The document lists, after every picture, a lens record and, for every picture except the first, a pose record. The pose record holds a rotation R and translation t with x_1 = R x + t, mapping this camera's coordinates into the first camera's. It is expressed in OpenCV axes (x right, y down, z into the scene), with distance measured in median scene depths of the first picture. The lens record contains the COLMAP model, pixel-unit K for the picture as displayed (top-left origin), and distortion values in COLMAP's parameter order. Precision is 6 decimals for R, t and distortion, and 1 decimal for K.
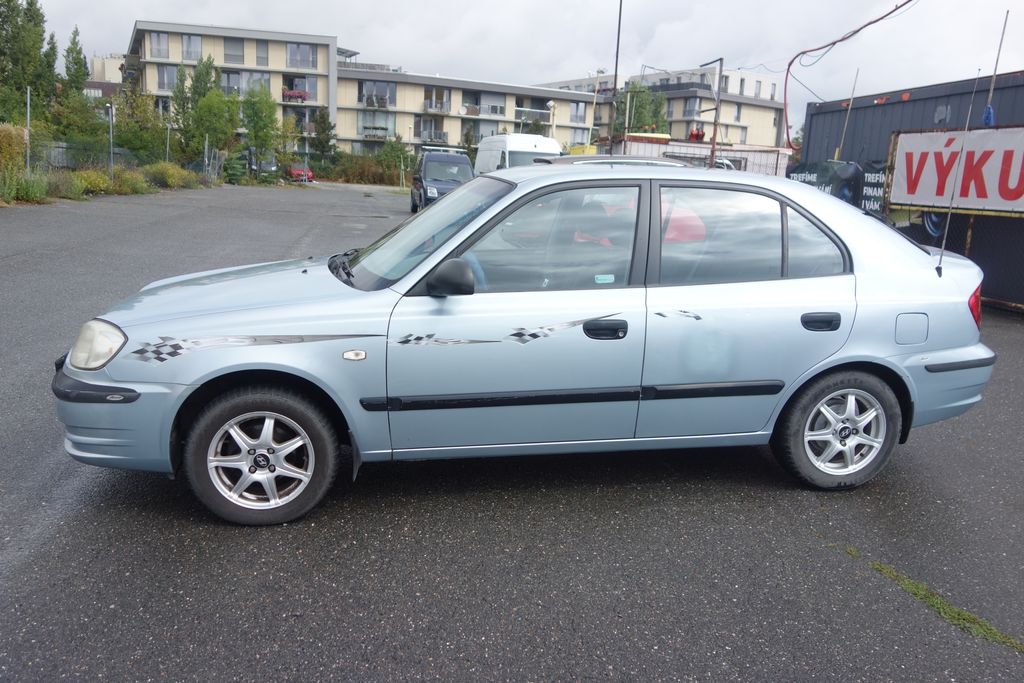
lens RADIAL K [[811.0, 0, 510.4], [0, 811.0, 341.1], [0, 0, 1]] dist [0.006409, -0.002937]
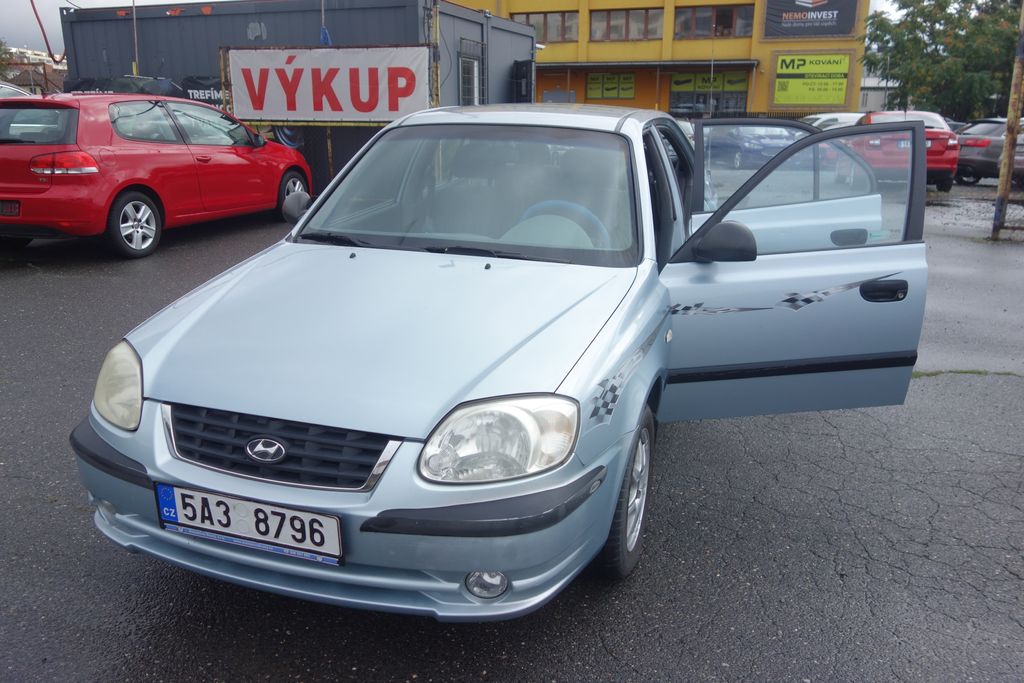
lens RADIAL K [[811.0, 0, 510.4], [0, 811.0, 341.1], [0, 0, 1]] dist [0.006409, -0.002937]
pose [[0.490226, -0.282705, 0.824473, -0.301410], [0.190382, 0.957826, 0.215231, -0.060499], [-0.850549, 0.051453, 0.523373, 0.197000]]
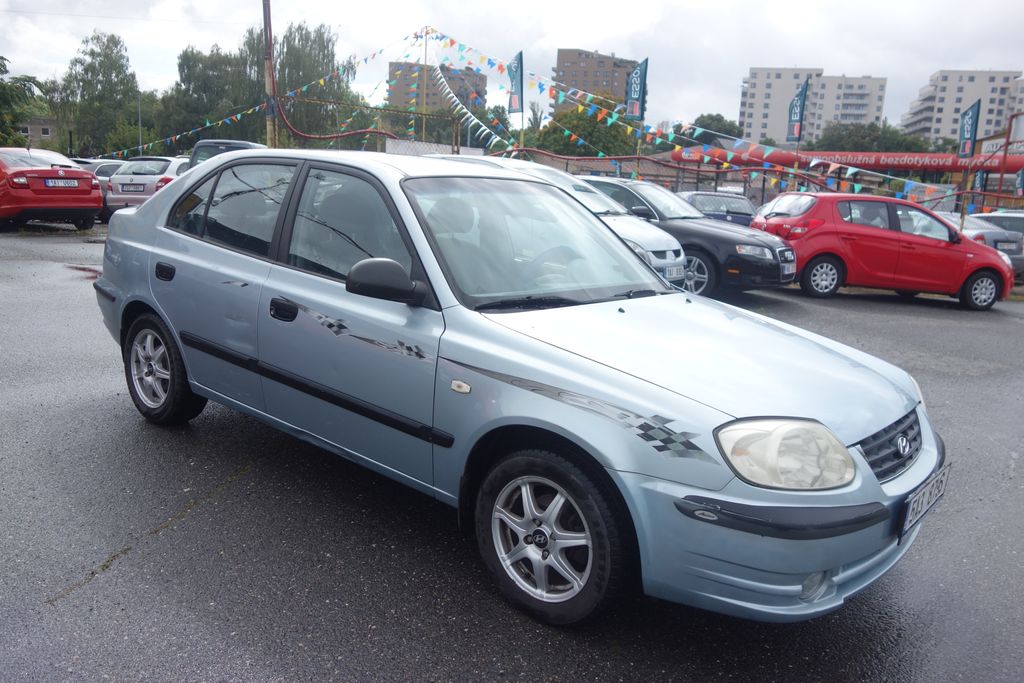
lens RADIAL K [[811.0, 0, 510.4], [0, 811.0, 341.1], [0, 0, 1]] dist [0.006409, -0.002937]
pose [[-0.626244, -0.231973, 0.744316, -0.278648], [0.070108, 0.934084, 0.350103, -0.128847], [-0.776469, 0.271432, -0.568701, 0.572945]]
